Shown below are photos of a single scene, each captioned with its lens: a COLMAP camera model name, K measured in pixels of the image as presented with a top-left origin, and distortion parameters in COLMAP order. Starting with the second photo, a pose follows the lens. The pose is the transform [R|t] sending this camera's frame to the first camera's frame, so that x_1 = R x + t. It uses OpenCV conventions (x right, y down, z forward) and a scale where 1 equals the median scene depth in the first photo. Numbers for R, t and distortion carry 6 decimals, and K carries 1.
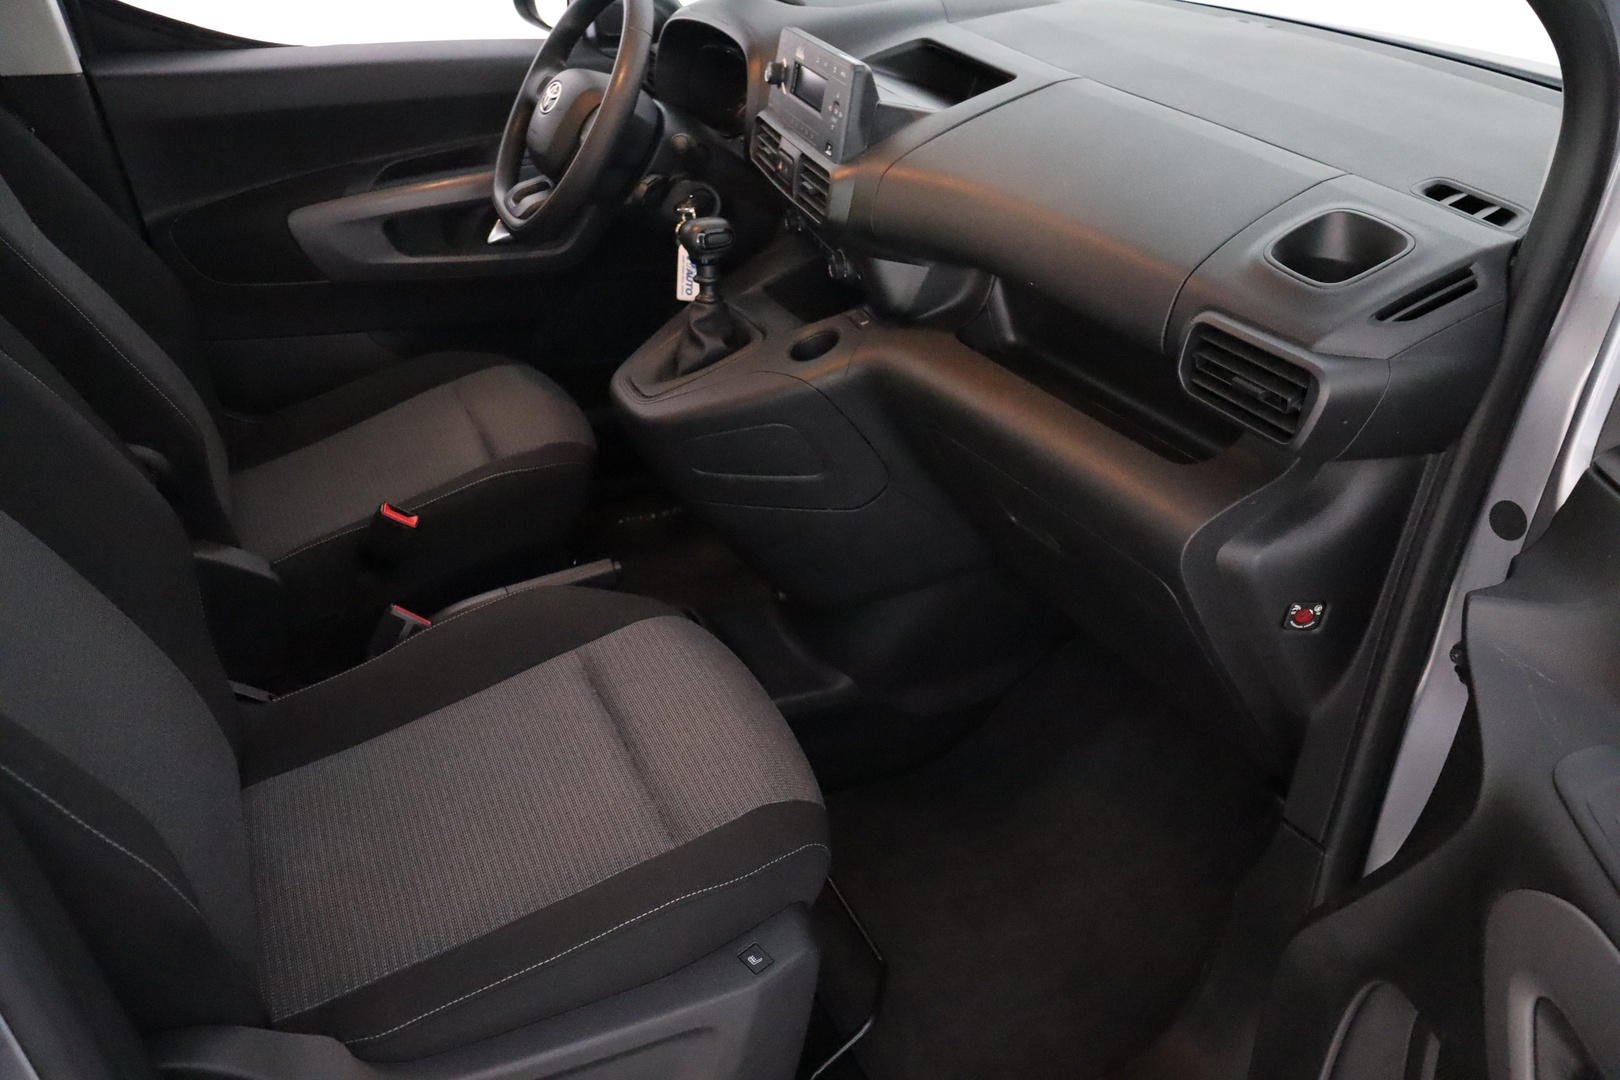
lens RADIAL K [[1373.5, 0, 810.0], [0, 1373.5, 540.0], [0, 0, 1]] dist [-0.176423, 0.131733]
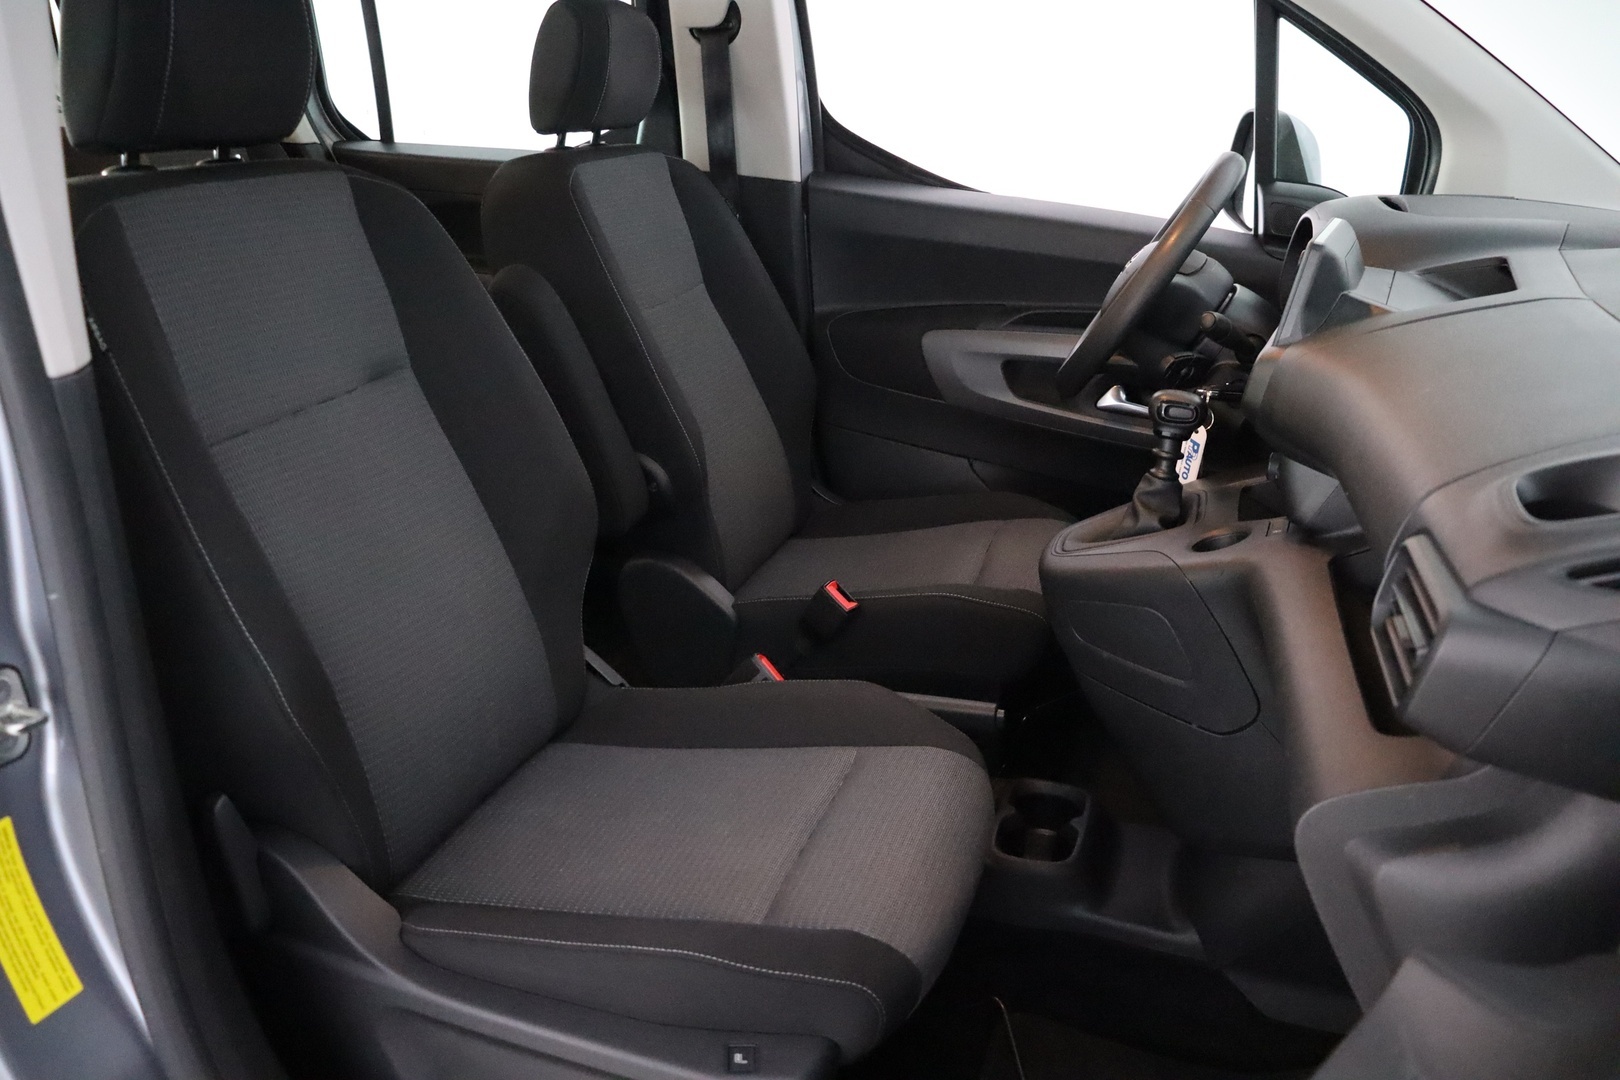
lens RADIAL K [[1387.7, 0, 810.0], [0, 1387.7, 540.0], [0, 0, 1]] dist [-0.169154, 0.000654]
pose [[0.714873, 0.257524, -0.650106, 0.363493], [-0.374144, 0.926303, -0.044485, -0.001969], [0.590739, 0.275035, 0.758540, 0.146735]]
